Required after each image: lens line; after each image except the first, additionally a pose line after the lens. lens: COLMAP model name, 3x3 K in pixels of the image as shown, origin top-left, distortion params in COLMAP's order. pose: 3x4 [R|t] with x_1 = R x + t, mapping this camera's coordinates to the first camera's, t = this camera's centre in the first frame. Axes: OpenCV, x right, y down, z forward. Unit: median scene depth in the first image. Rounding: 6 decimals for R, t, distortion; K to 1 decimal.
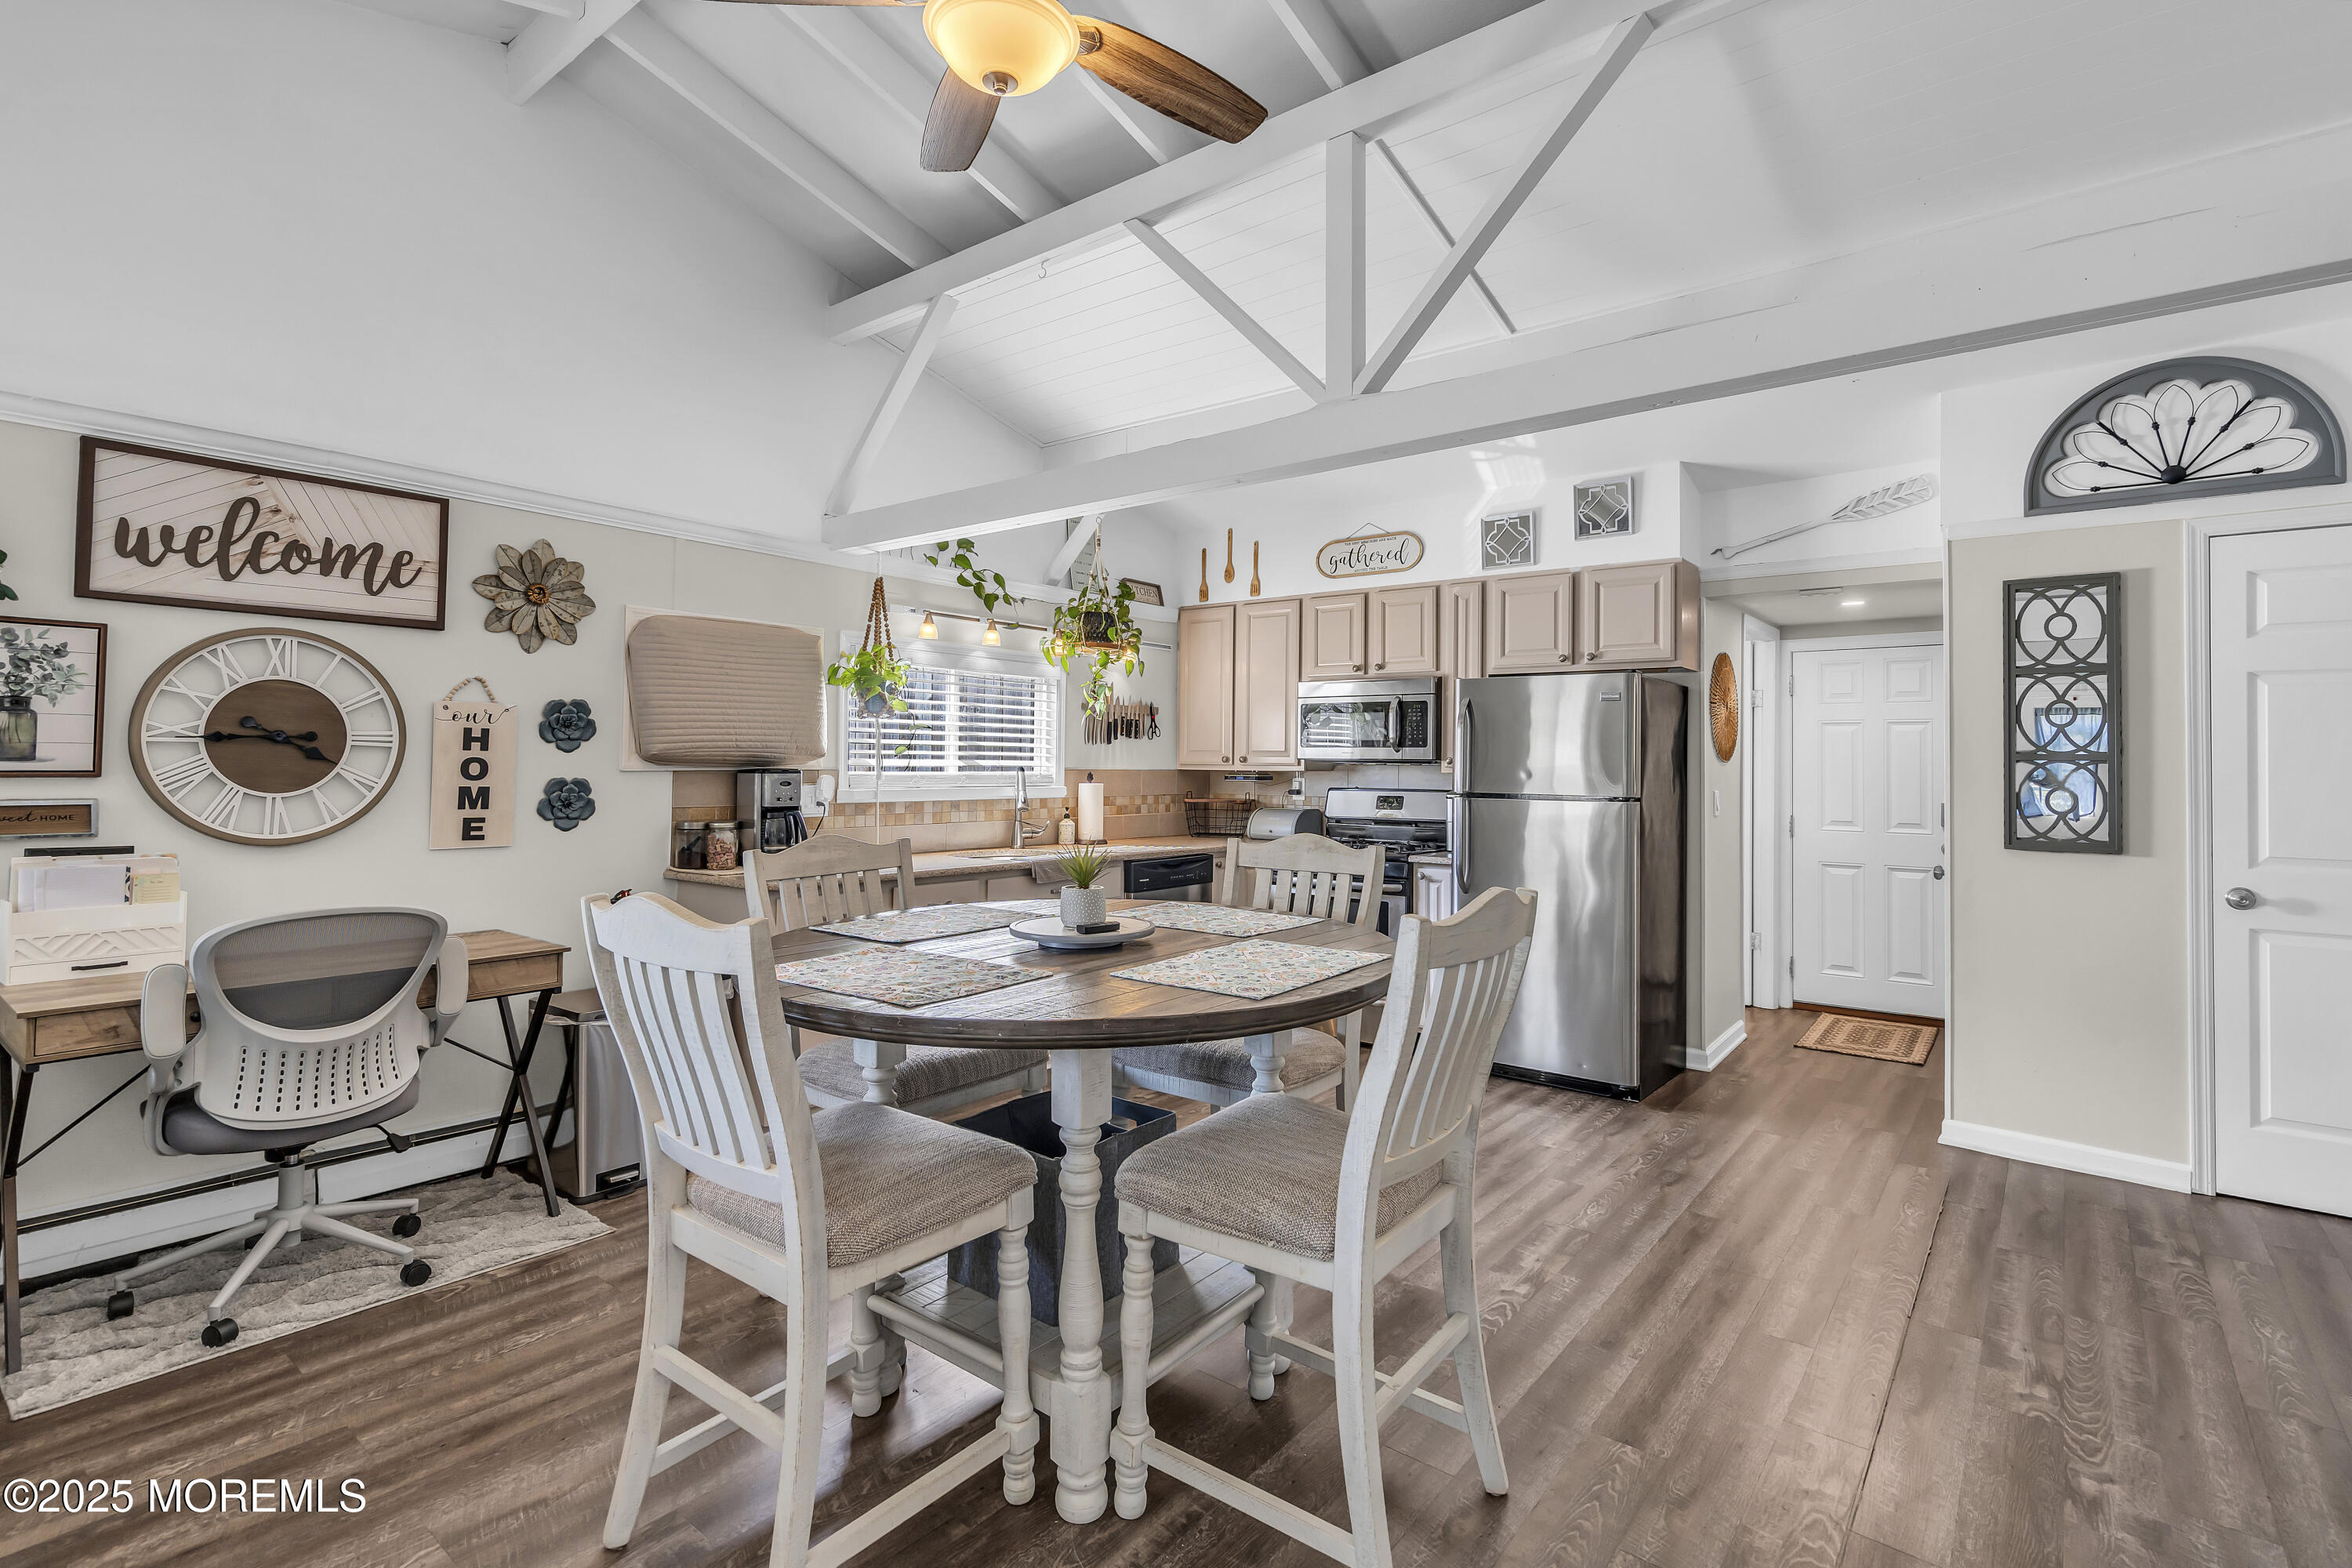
lens RADIAL K [[1110.2, 0, 1161.9], [0, 1110.2, 738.6], [0, 0, 1]] dist [-0.000096, 0.000101]
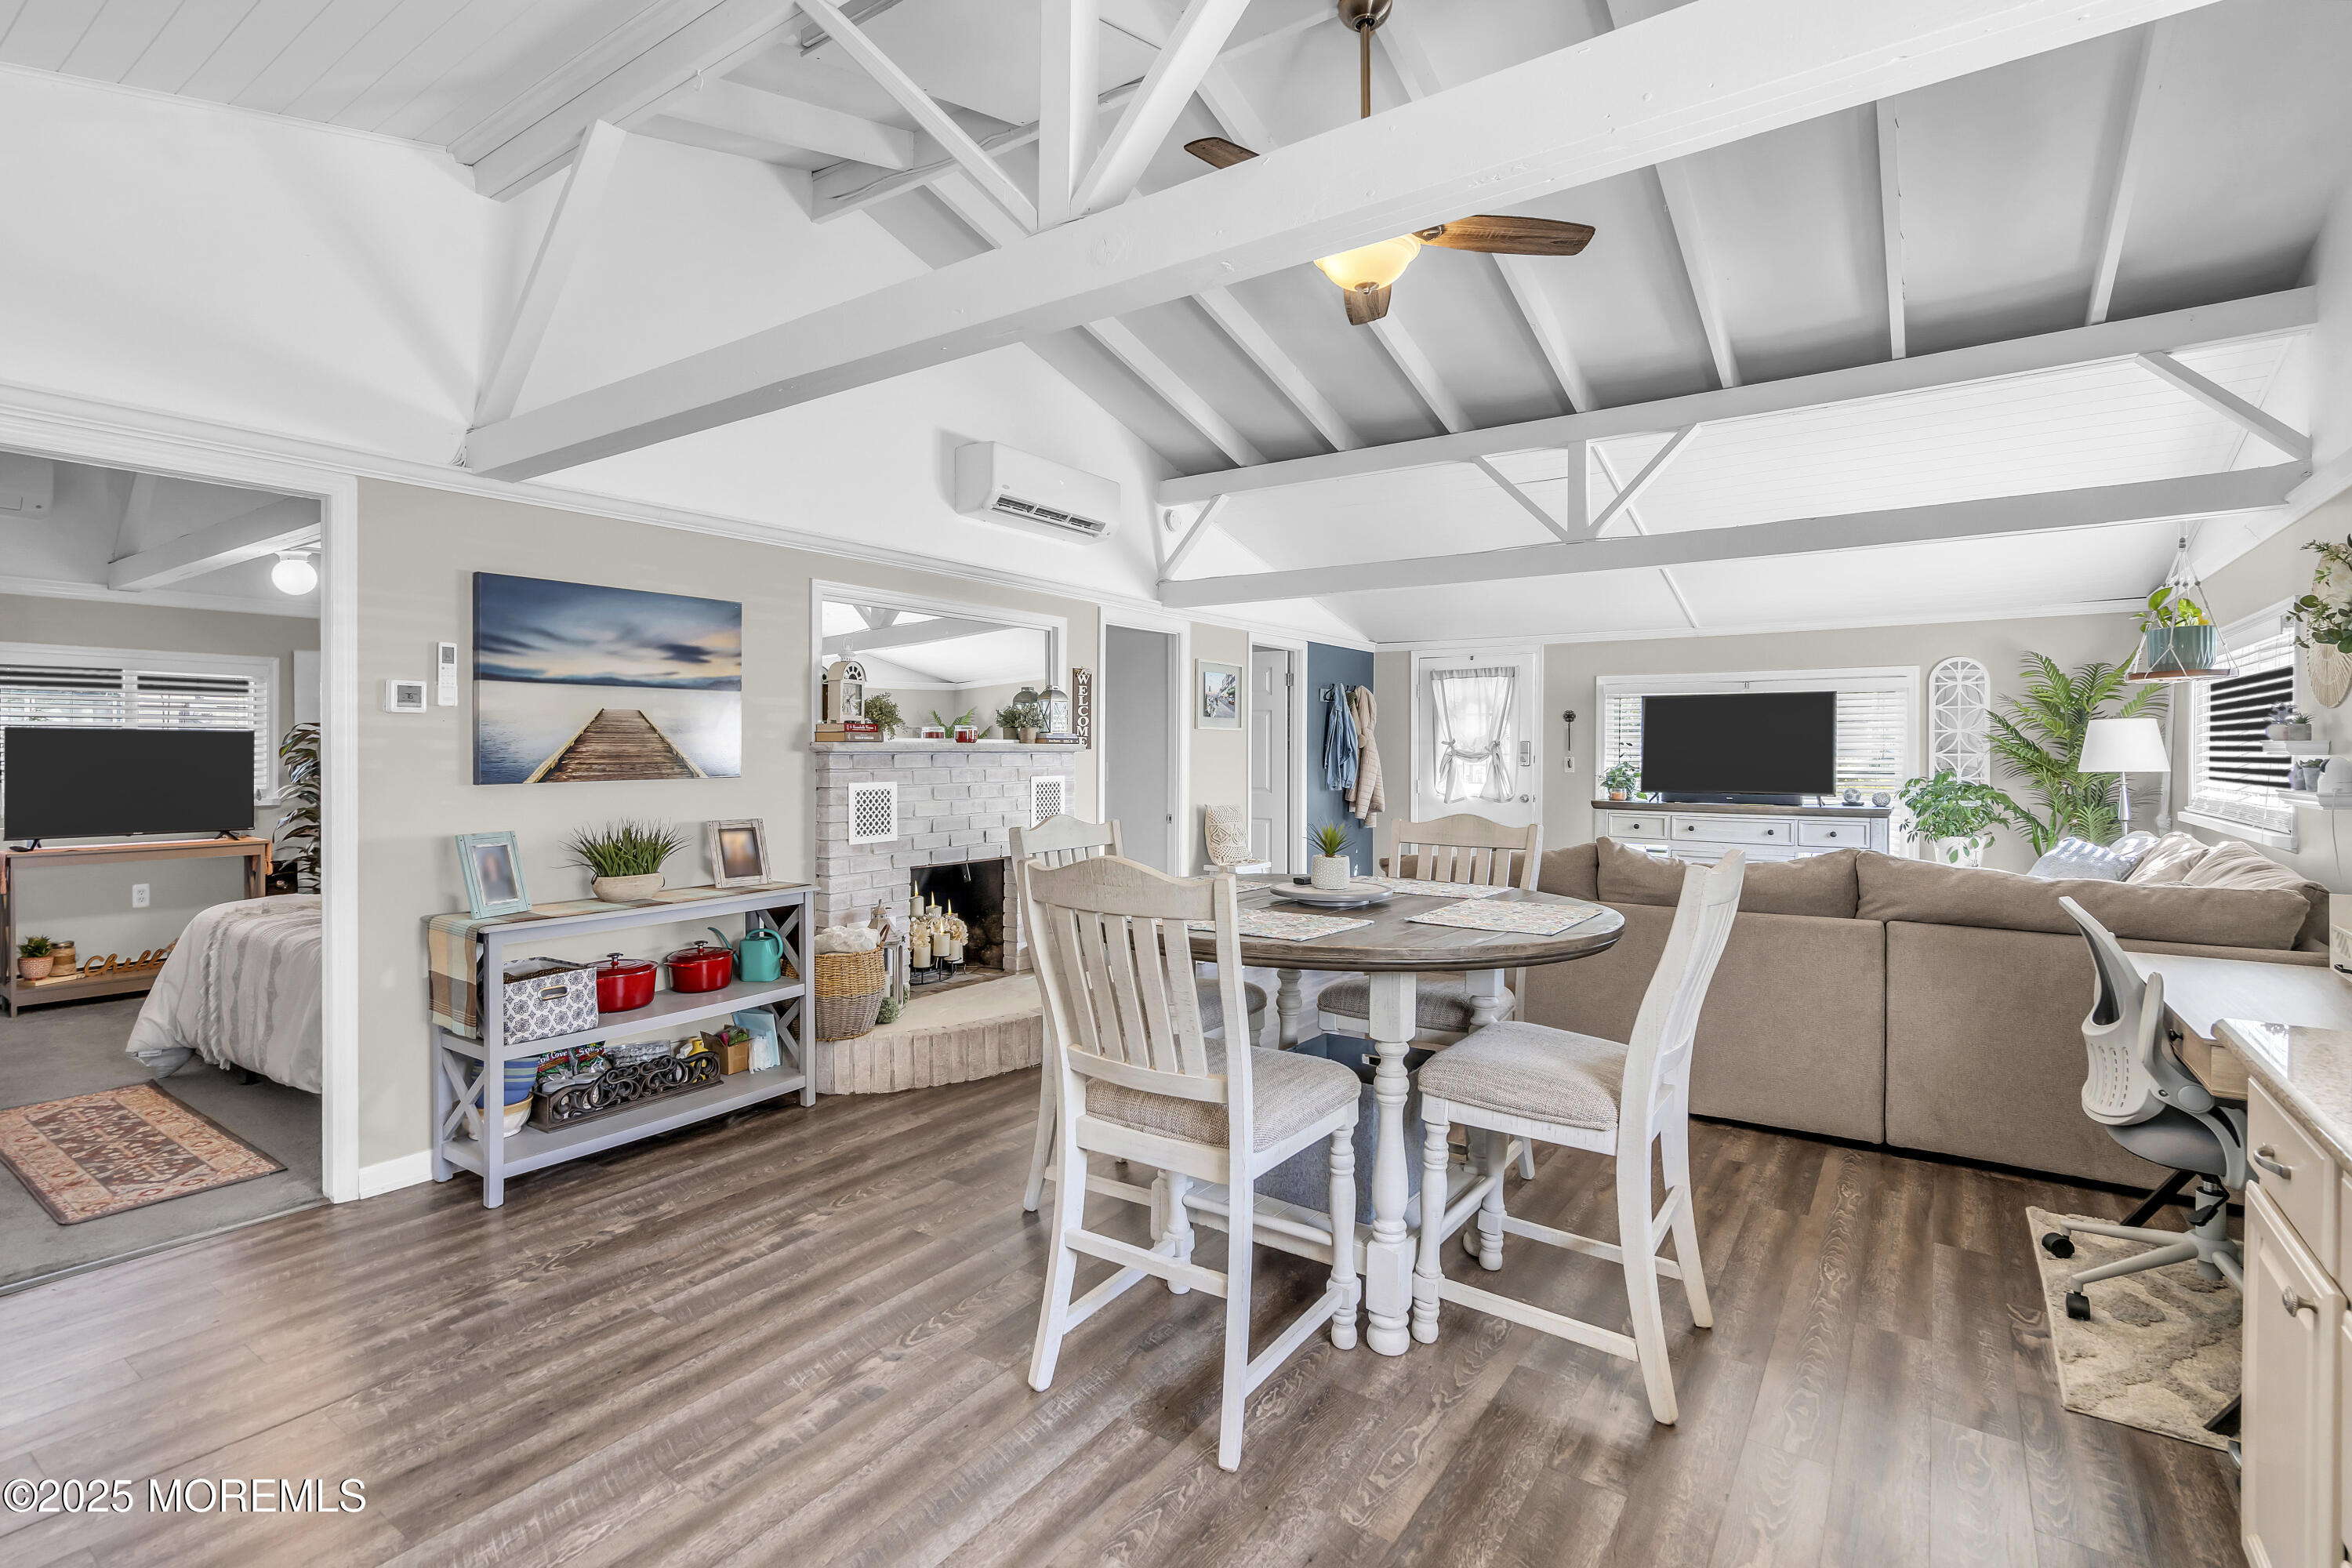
lens RADIAL K [[1085.7, 0, 1168.5], [0, 1085.7, 771.4], [0, 0, 1]] dist [0.000826, 0.000716]
pose [[-0.996989, -0.011088, -0.076741, 0.122726], [-0.010506, 0.999913, -0.007981, 0.033899], [0.076823, -0.007150, -0.997019, 1.365931]]
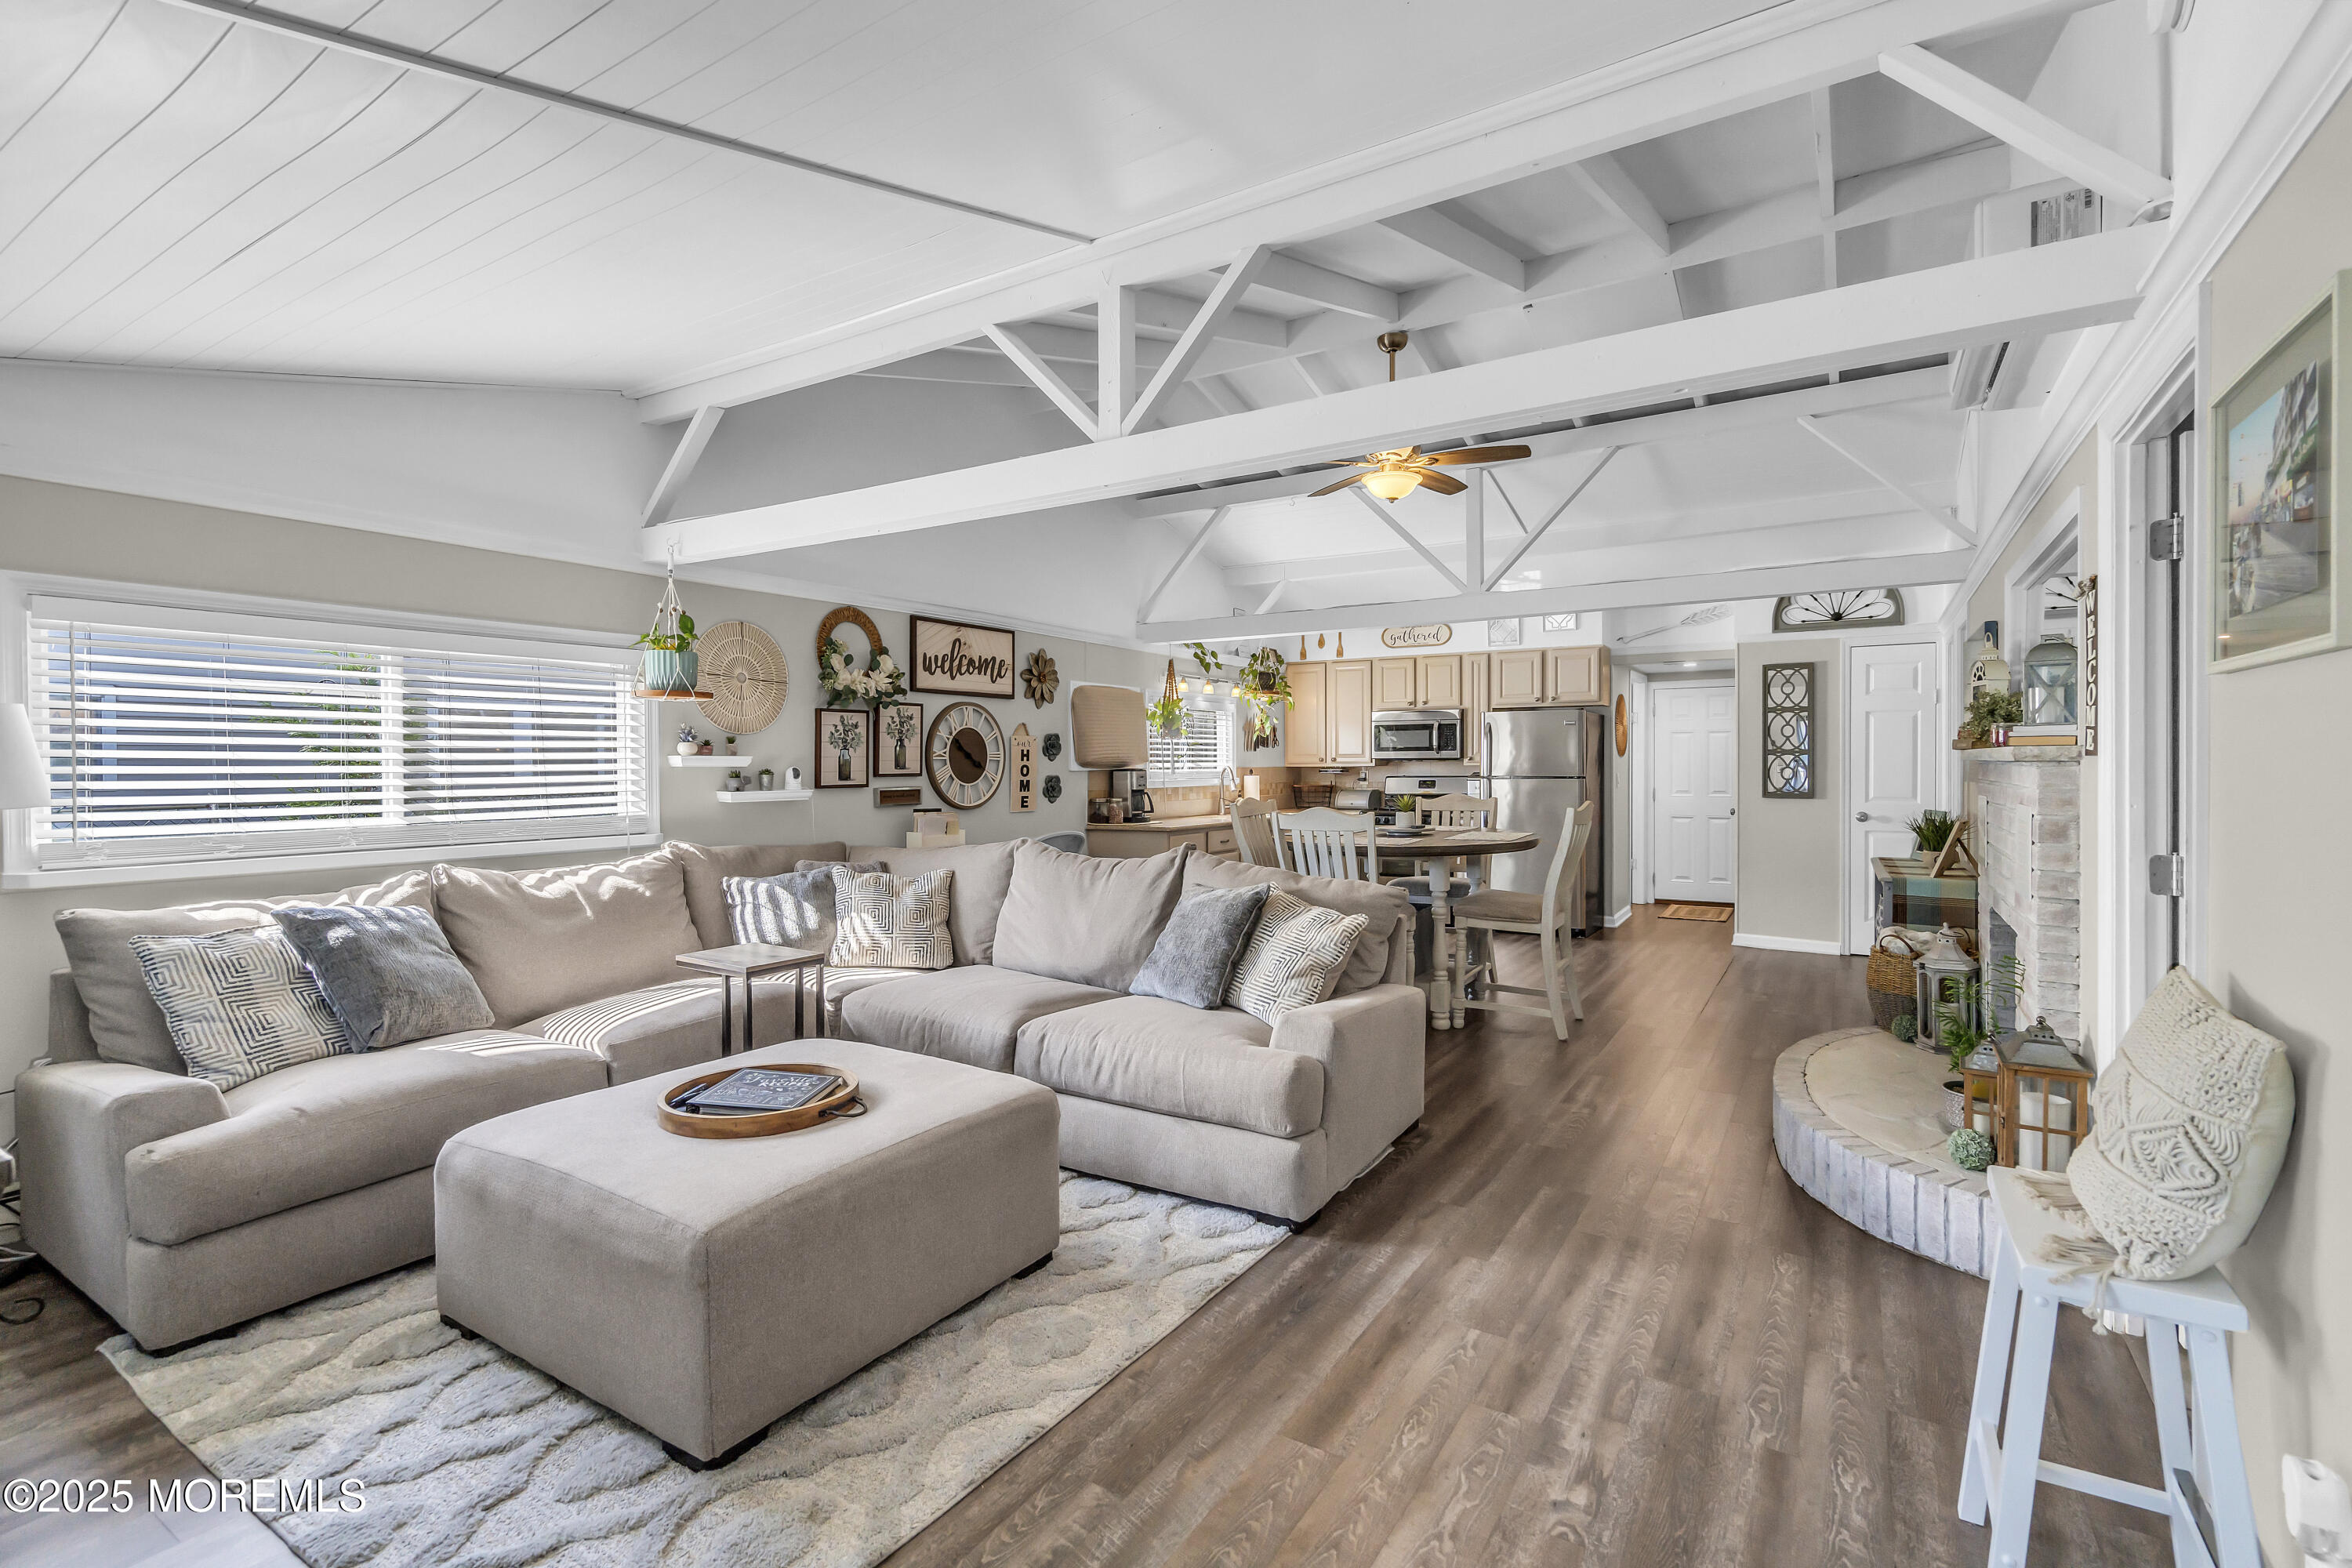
lens RADIAL K [[1065.6, 0, 1178.7], [0, 1065.6, 775.1], [0, 0, 1]] dist [-0.001349, 0.000578]
pose [[0.992599, -0.017943, 0.120106, -0.537946], [0.014010, 0.999340, 0.033512, -0.021735], [-0.120628, -0.031581, 0.992195, -0.808302]]
